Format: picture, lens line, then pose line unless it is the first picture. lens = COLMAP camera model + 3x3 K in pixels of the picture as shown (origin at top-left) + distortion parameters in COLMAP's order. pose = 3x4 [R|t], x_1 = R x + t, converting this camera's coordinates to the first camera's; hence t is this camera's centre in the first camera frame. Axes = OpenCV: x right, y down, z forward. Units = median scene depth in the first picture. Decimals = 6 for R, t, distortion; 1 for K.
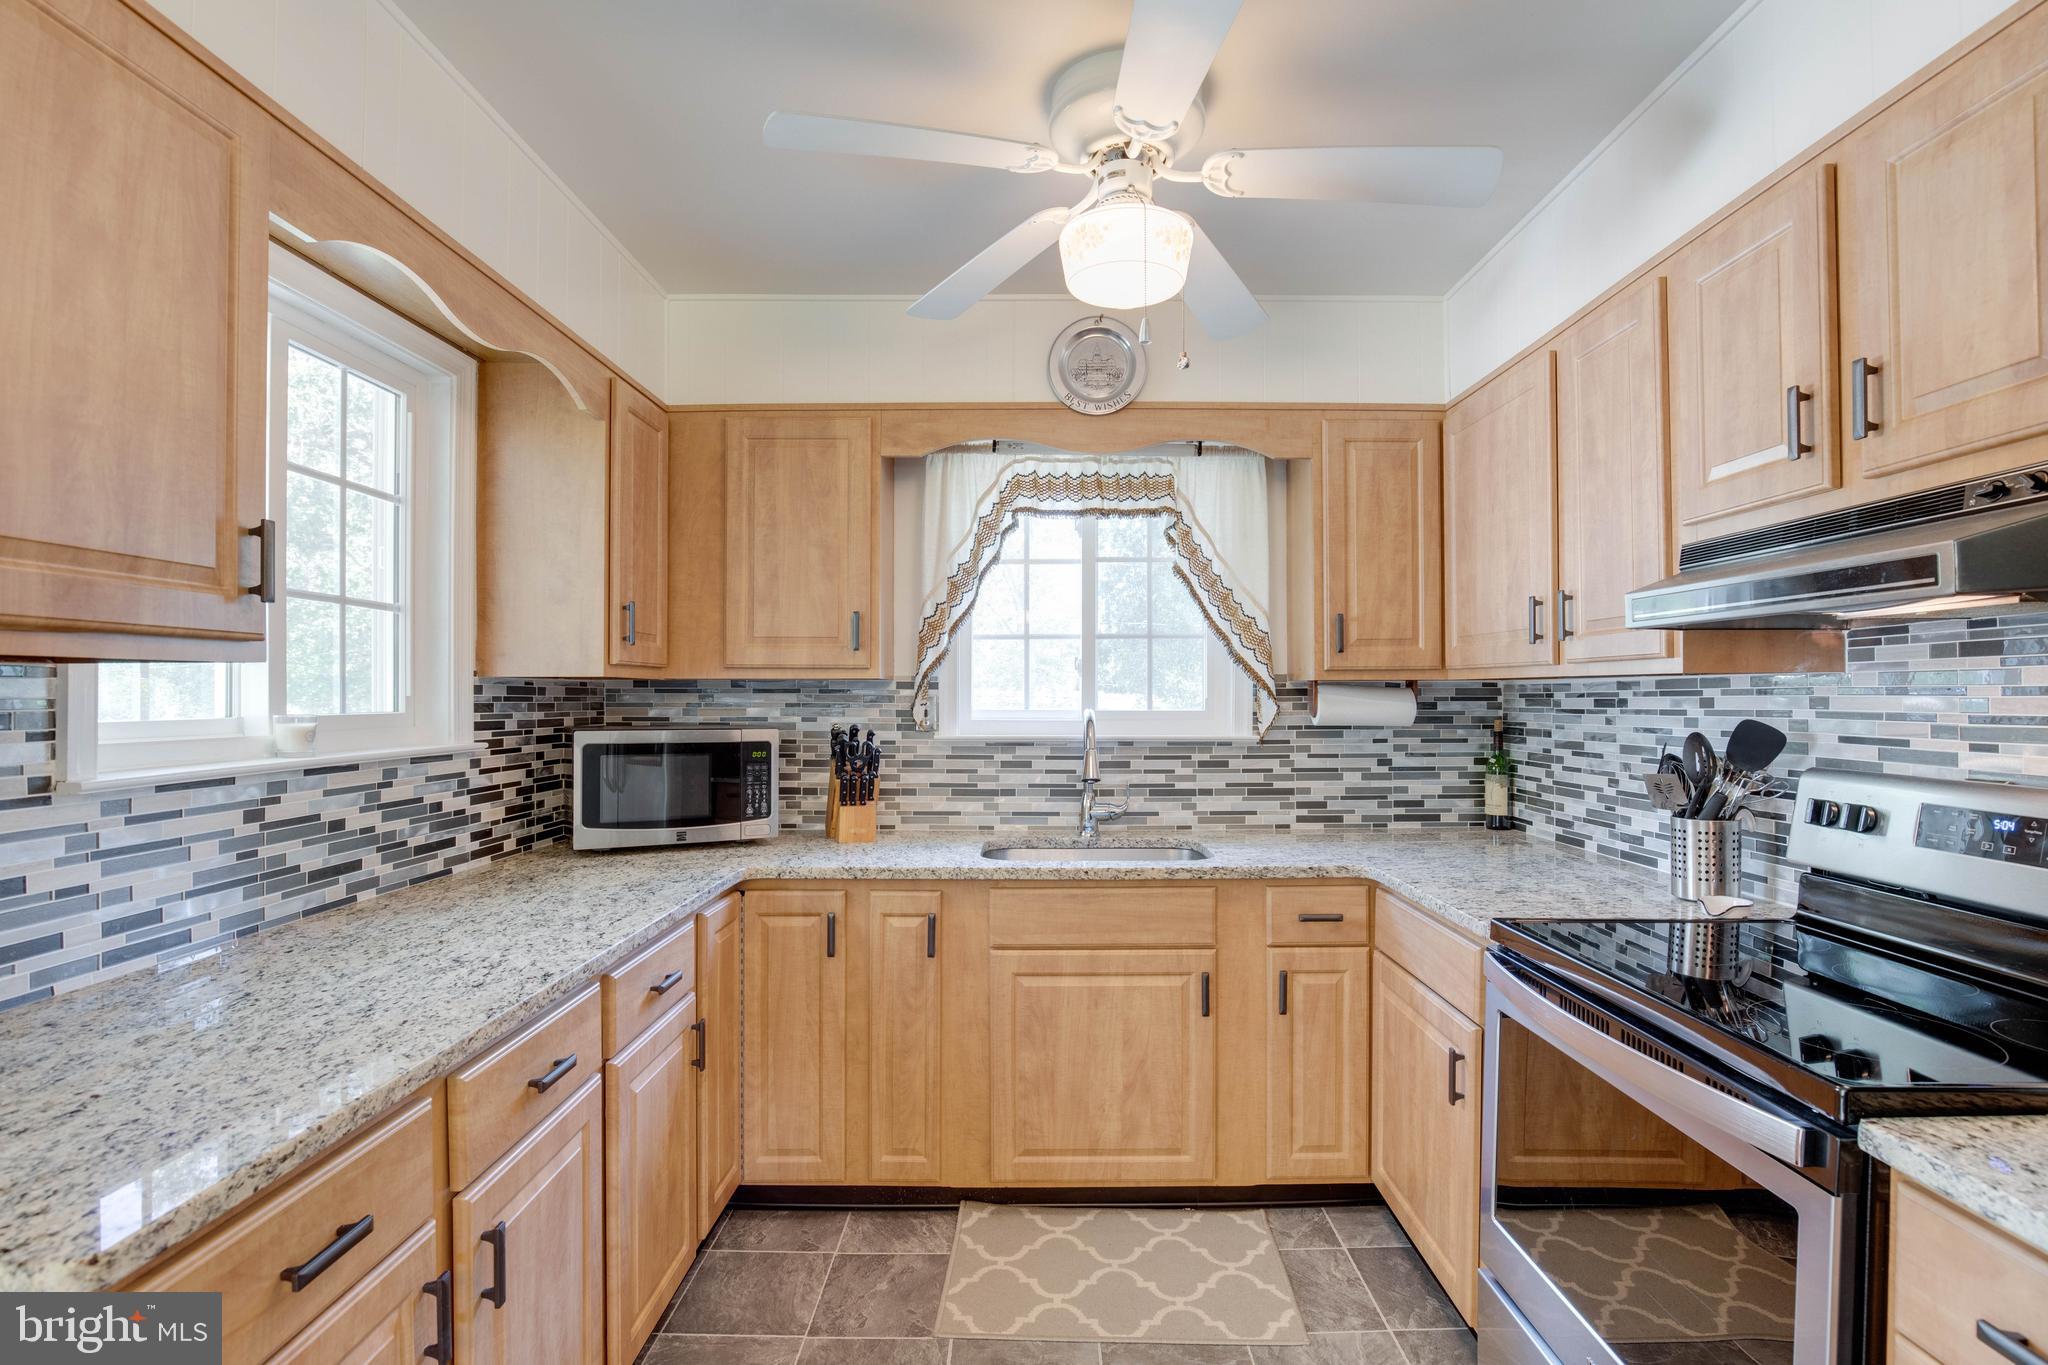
lens RADIAL K [[979.5, 0, 1039.9], [0, 979.5, 693.7], [0, 0, 1]] dist [-0.033926, 0.004572]
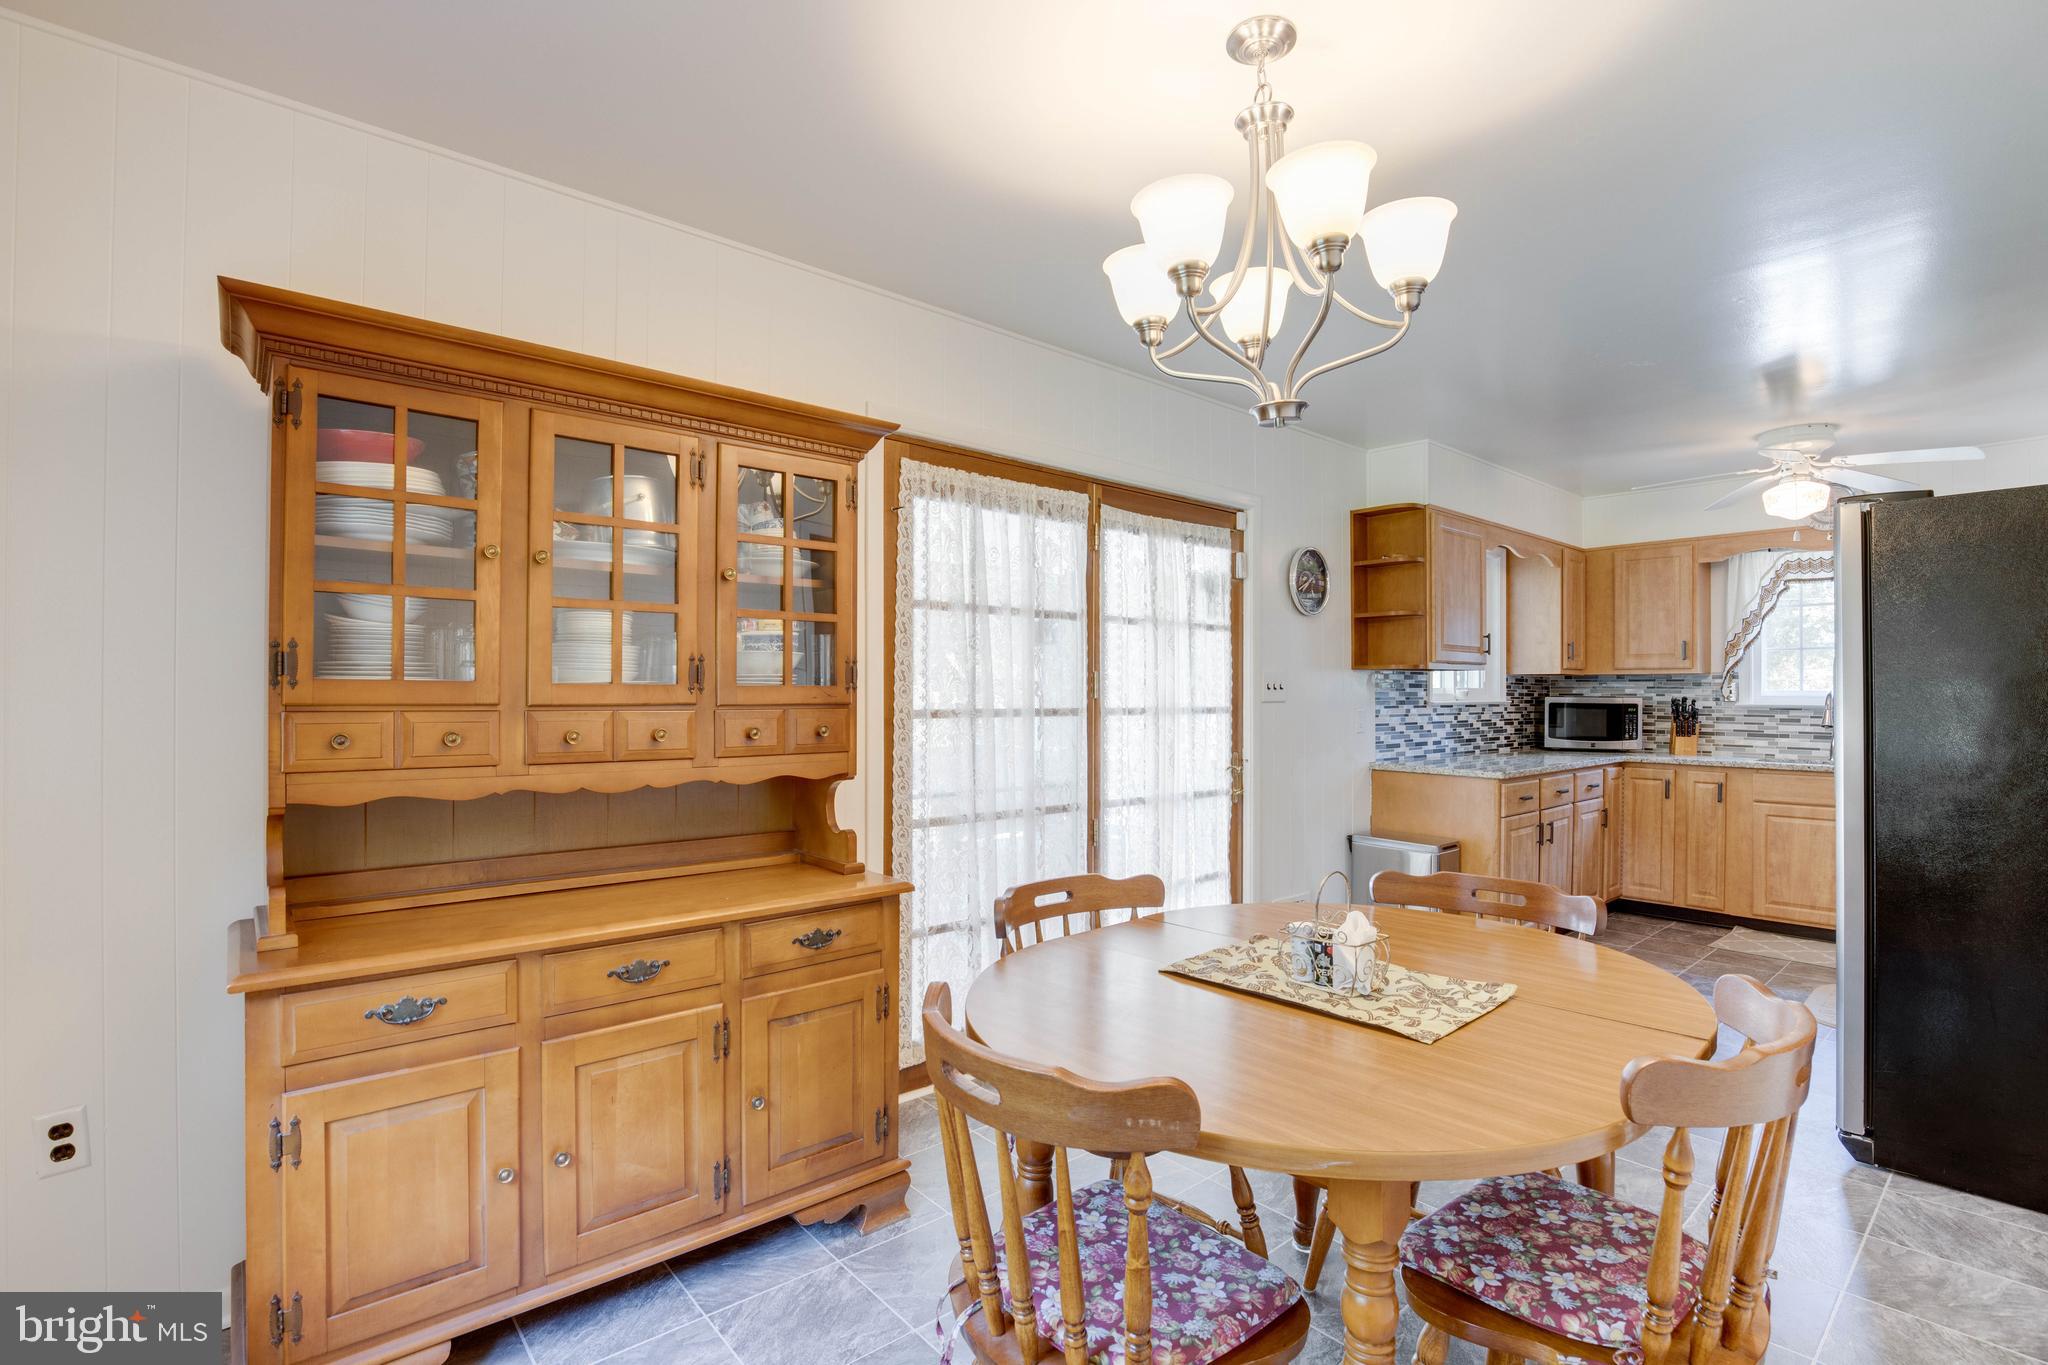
lens RADIAL K [[950.6, 0, 1048.4], [0, 950.6, 687.7], [0, 0, 1]] dist [-0.037535, 0.006685]
pose [[0.668871, -0.001281, -0.743377, 0.423470], [-0.003286, 0.999984, -0.004680, 0.031058], [0.743371, 0.005573, 0.668856, -1.457933]]
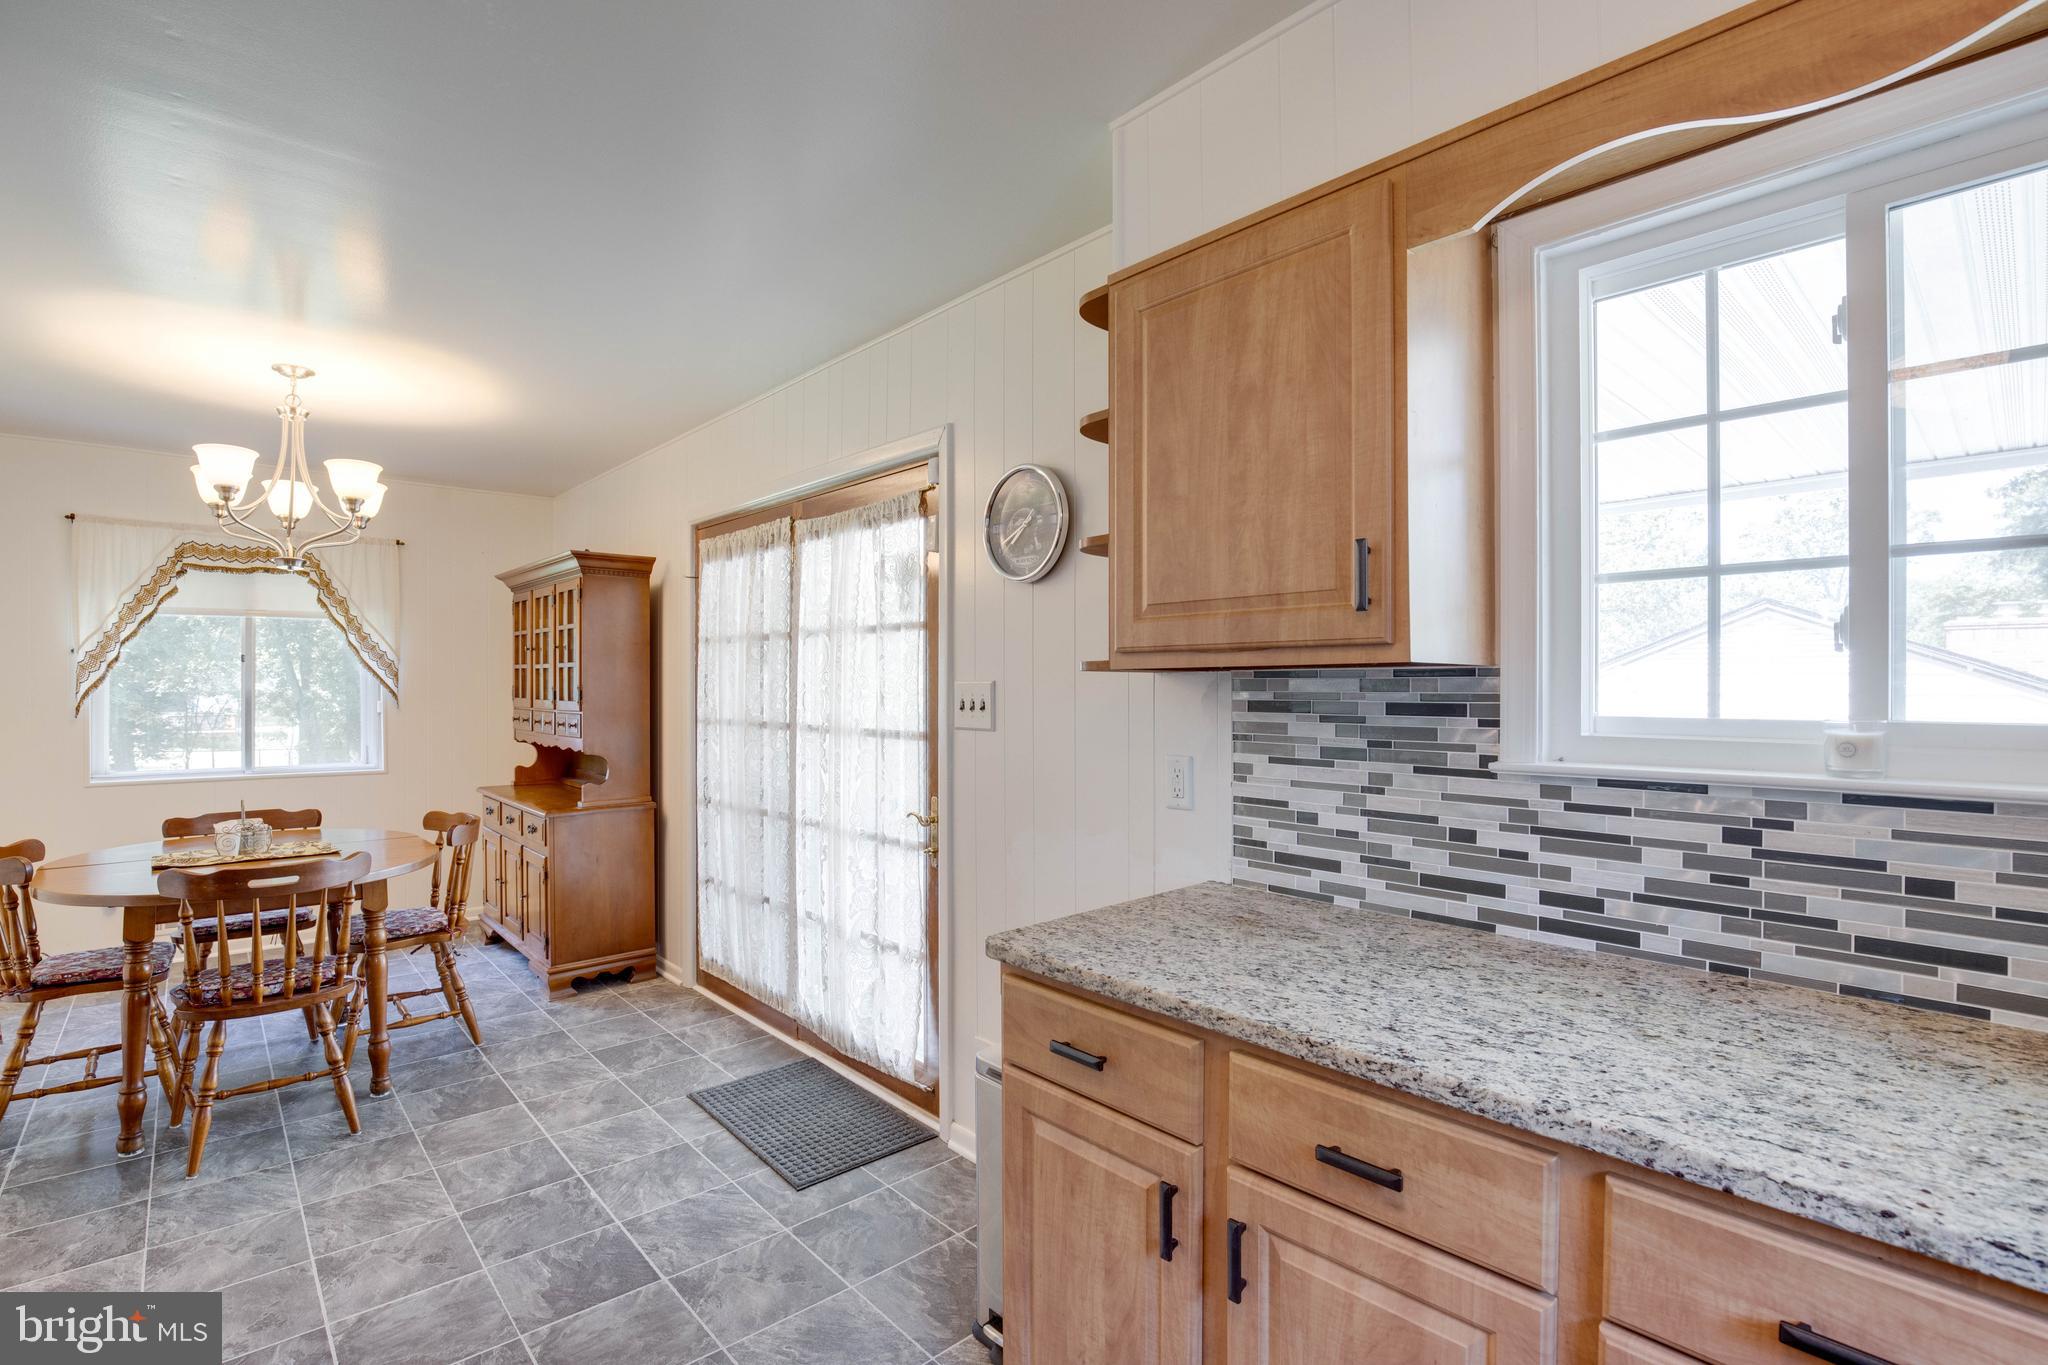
lens RADIAL K [[950.6, 0, 1042.8], [0, 950.6, 697.4], [0, 0, 1]] dist [-0.037535, 0.006685]
pose [[-0.736114, 0.008269, -0.676807, 0.125028], [-0.001498, 0.999903, 0.013846, -0.003587], [0.676855, 0.011207, -0.736031, 0.808997]]
